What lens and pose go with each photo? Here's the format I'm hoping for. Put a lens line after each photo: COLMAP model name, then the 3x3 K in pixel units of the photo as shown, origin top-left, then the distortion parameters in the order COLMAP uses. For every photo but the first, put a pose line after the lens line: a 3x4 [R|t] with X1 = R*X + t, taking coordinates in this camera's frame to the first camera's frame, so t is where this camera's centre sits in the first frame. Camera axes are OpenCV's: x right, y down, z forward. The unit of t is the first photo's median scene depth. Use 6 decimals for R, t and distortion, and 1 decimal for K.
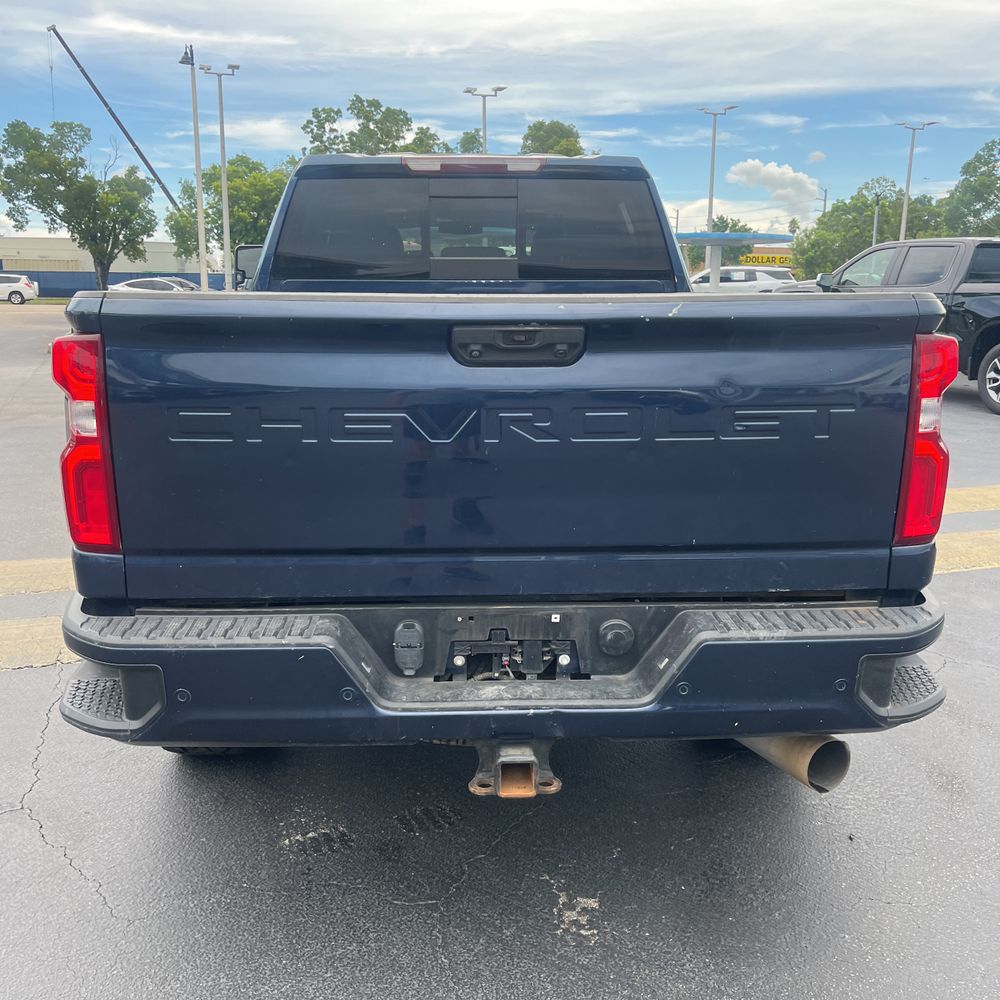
lens RADIAL K [[1017.3, 0, 489.8], [0, 1017.3, 489.5], [0, 0, 1]] dist [0.020039, 0.000000]
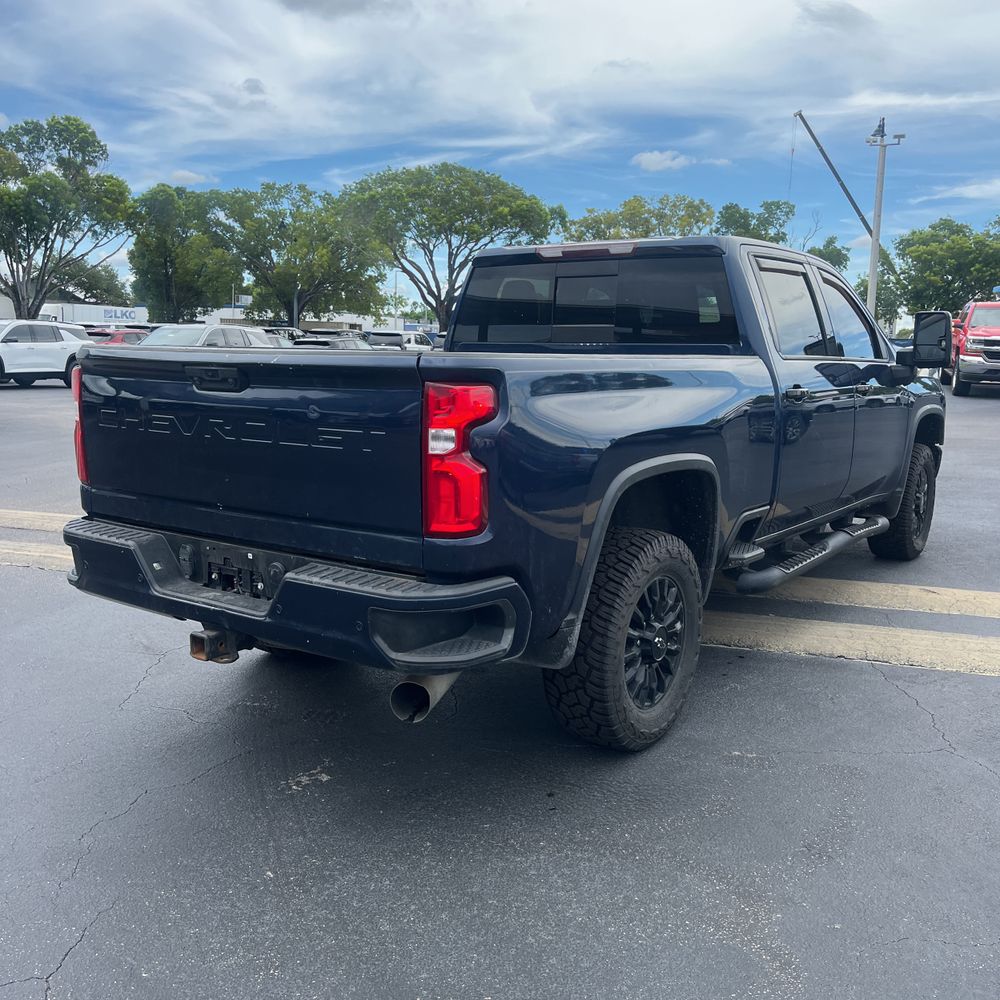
lens RADIAL K [[1017.3, 0, 519.9], [0, 1017.3, 485.8], [0, 0, 1]] dist [0.020039, 0.000000]
pose [[0.799415, 0.092125, -0.593674, 1.294471], [-0.130425, 0.991218, -0.021810, 0.001152], [0.586451, 0.094865, 0.804410, -0.015739]]
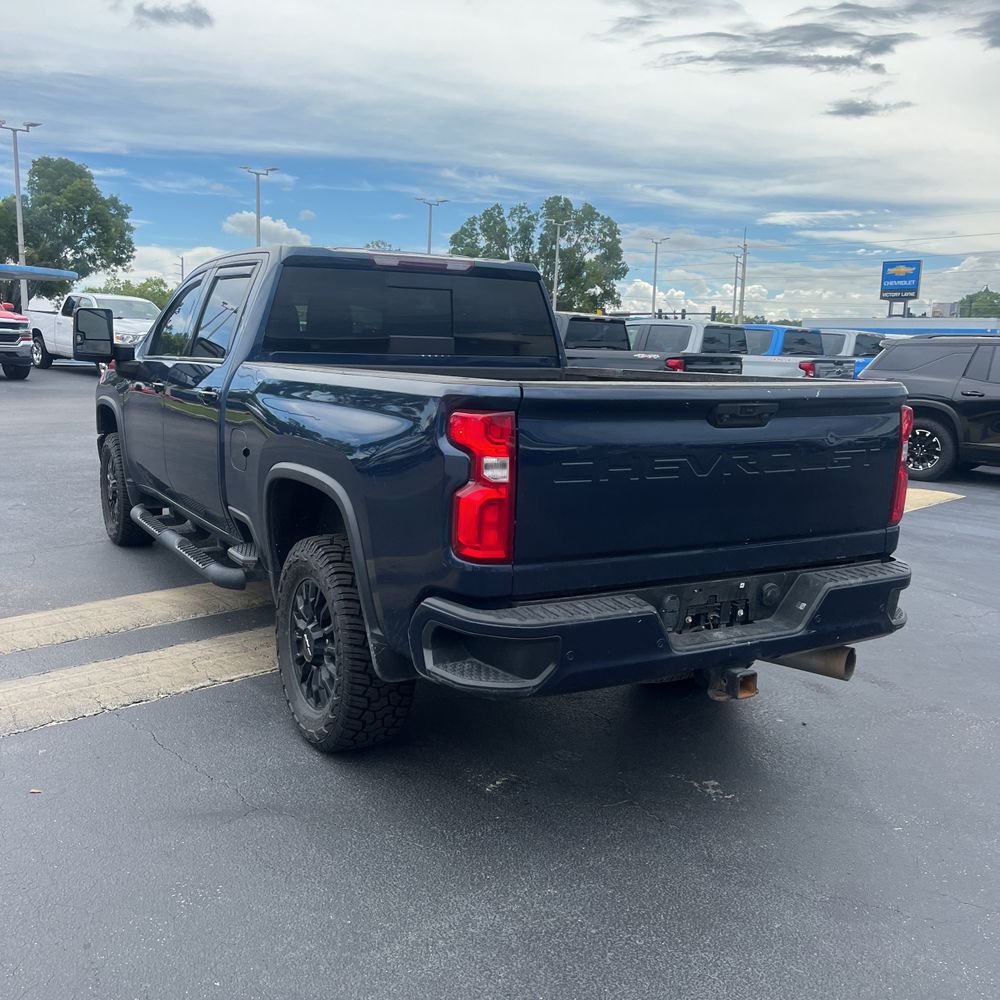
lens RADIAL K [[1017.3, 0, 492.5], [0, 1017.3, 499.5], [0, 0, 1]] dist [0.020039, 0.000000]
pose [[0.889929, -0.048185, 0.453546, -0.986321], [0.065138, 0.997638, -0.021822, 0.002575], [-0.451423, 0.048963, 0.890966, -0.240920]]
